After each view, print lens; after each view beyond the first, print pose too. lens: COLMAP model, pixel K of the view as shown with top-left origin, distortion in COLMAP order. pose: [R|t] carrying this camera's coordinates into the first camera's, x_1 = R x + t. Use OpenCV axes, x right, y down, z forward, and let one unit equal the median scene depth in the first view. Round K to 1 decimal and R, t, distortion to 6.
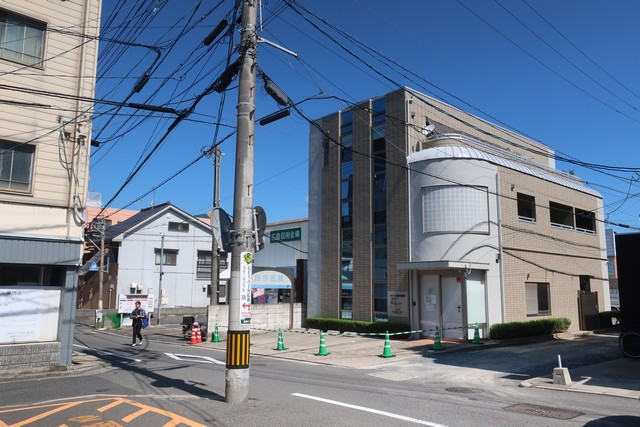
lens RADIAL K [[503.4, 0, 320.0], [0, 503.4, 213.5], [0, 0, 1]] dist [-0.006348, 0.006295]
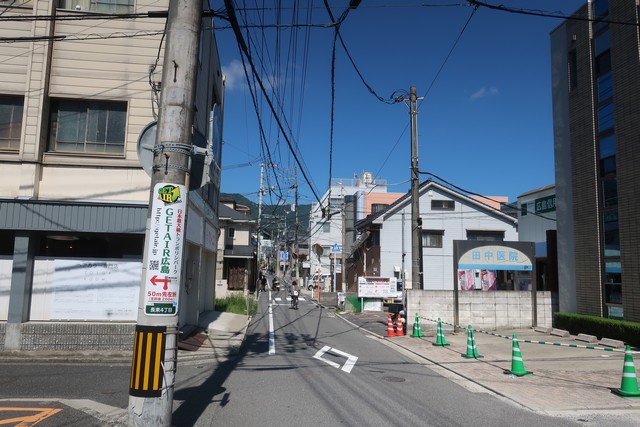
lens RADIAL K [[503.4, 0, 320.0], [0, 503.4, 213.5], [0, 0, 1]] dist [-0.006348, 0.006295]
pose [[0.811616, -0.057955, -0.581310, 0.119100], [0.071623, 0.997432, 0.000558, 0.047241], [0.579785, -0.042088, 0.813682, 0.254033]]
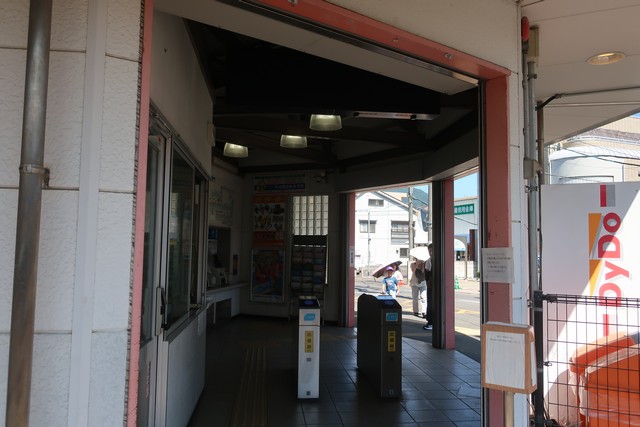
lens RADIAL K [[503.4, 0, 320.0], [0, 503.4, 213.5], [0, 0, 1]] dist [-0.006348, 0.006295]
pose [[0.937082, -0.020828, -0.348488, 0.054044], [0.046002, 0.996882, 0.064118, -0.062772], [0.346066, -0.076114, 0.935118, -0.446034]]
